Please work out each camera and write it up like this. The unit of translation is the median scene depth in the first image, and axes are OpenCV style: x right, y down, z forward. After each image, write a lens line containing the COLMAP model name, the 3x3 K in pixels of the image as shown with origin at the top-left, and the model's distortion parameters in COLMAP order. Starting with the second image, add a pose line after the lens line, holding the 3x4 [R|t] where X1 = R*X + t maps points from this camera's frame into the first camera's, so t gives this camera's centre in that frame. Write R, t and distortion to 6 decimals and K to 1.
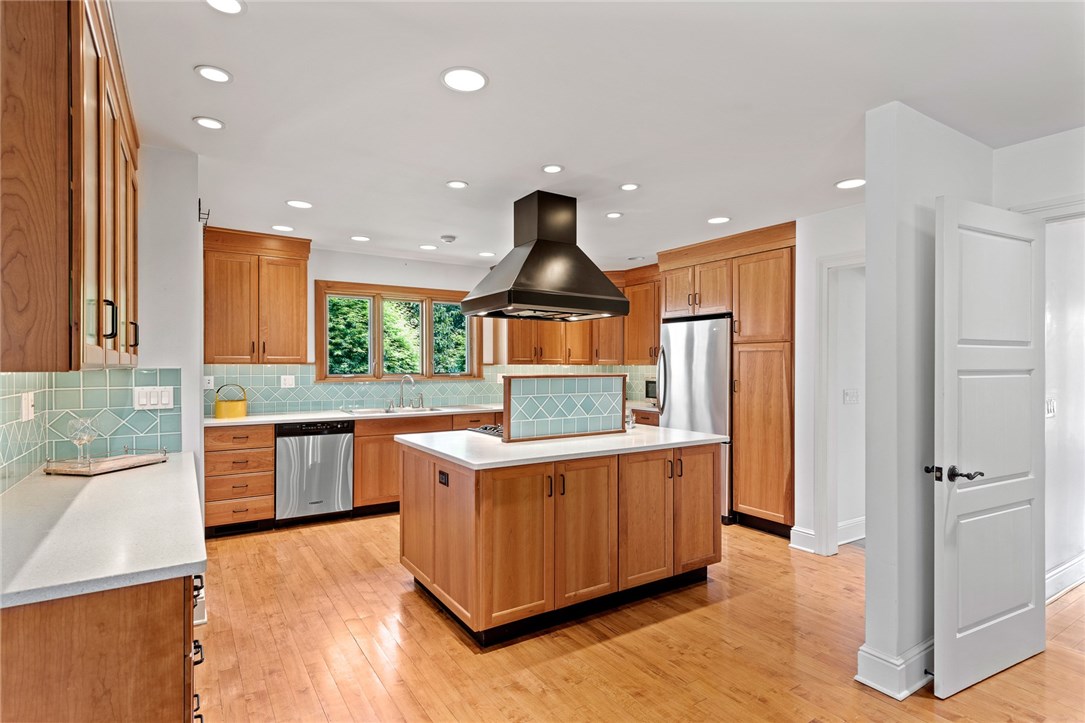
lens RADIAL K [[561.1, 0, 561.3], [0, 561.1, 366.2], [0, 0, 1]] dist [0.002289, -0.000109]
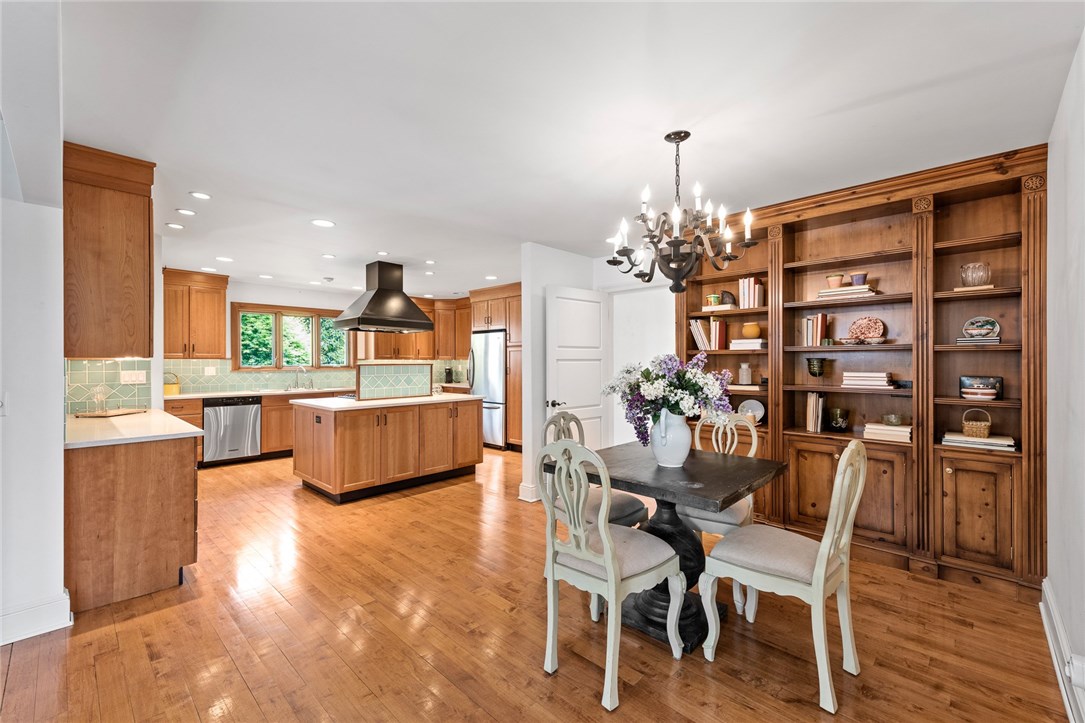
lens RADIAL K [[452.4, 0, 558.7], [0, 452.4, 361.6], [0, 0, 1]] dist [-0.000016, -0.000066]
pose [[0.972162, -0.003056, 0.234289, 0.134504], [0.003795, 0.999989, -0.002704, 0.010606], [-0.234278, 0.003518, 0.972163, -0.402952]]
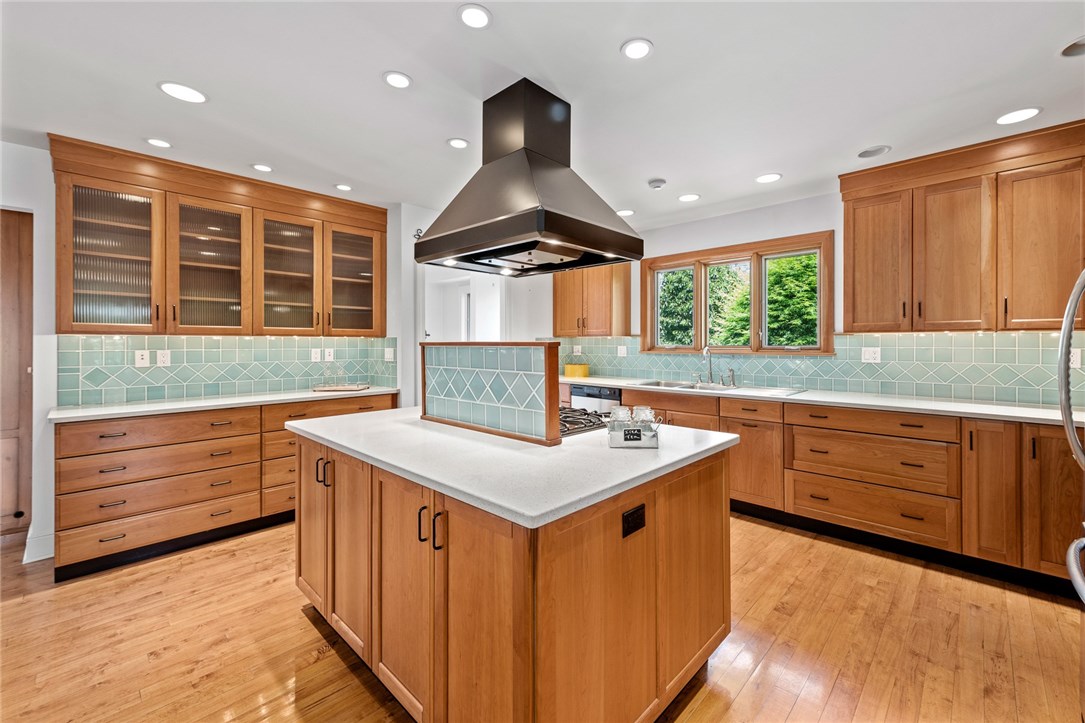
lens RADIAL K [[446.7, 0, 543.4], [0, 446.7, 342.4], [0, 0, 1]] dist [0.003572, 0.000225]
pose [[0.212960, -0.002040, -0.977059, 0.432726], [-0.002409, 0.999994, -0.002613, 0.013046], [0.977058, 0.002910, 0.212954, 0.715396]]
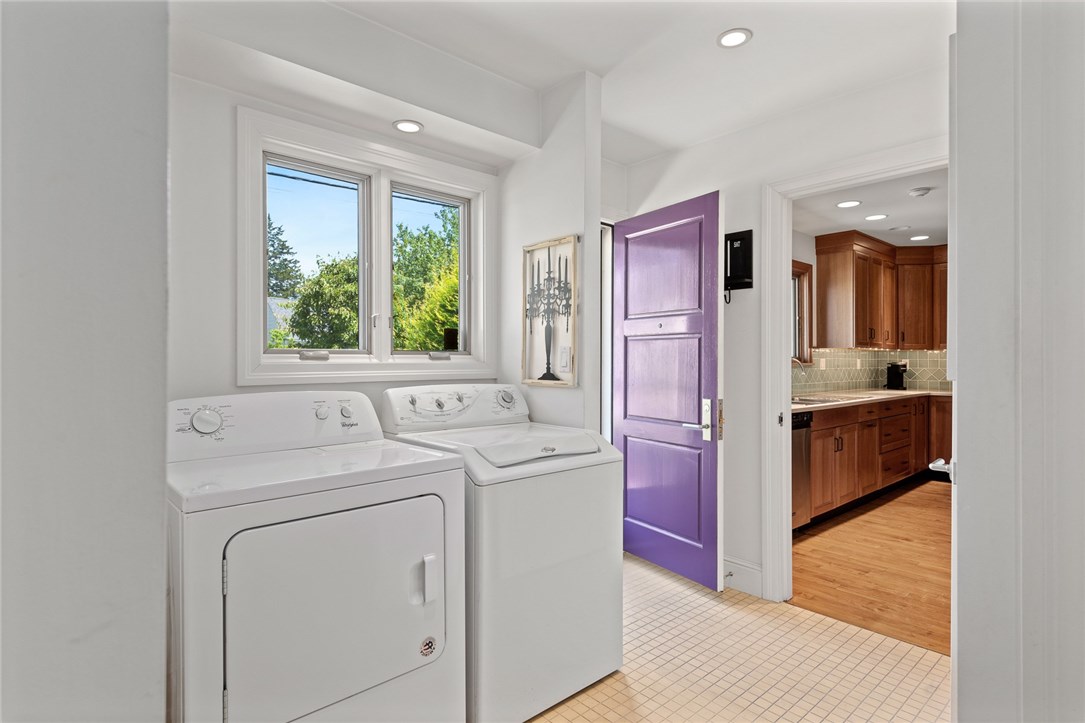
lens RADIAL K [[572.0, 0, 542.5], [0, 572.0, 361.5], [0, 0, 1]] dist [-0.006493, -0.000863]
pose [[0.988274, -0.000189, 0.152693, -0.915171], [0.000917, 0.999989, -0.004694, 0.029252], [-0.152690, 0.004779, 0.988263, 0.259130]]
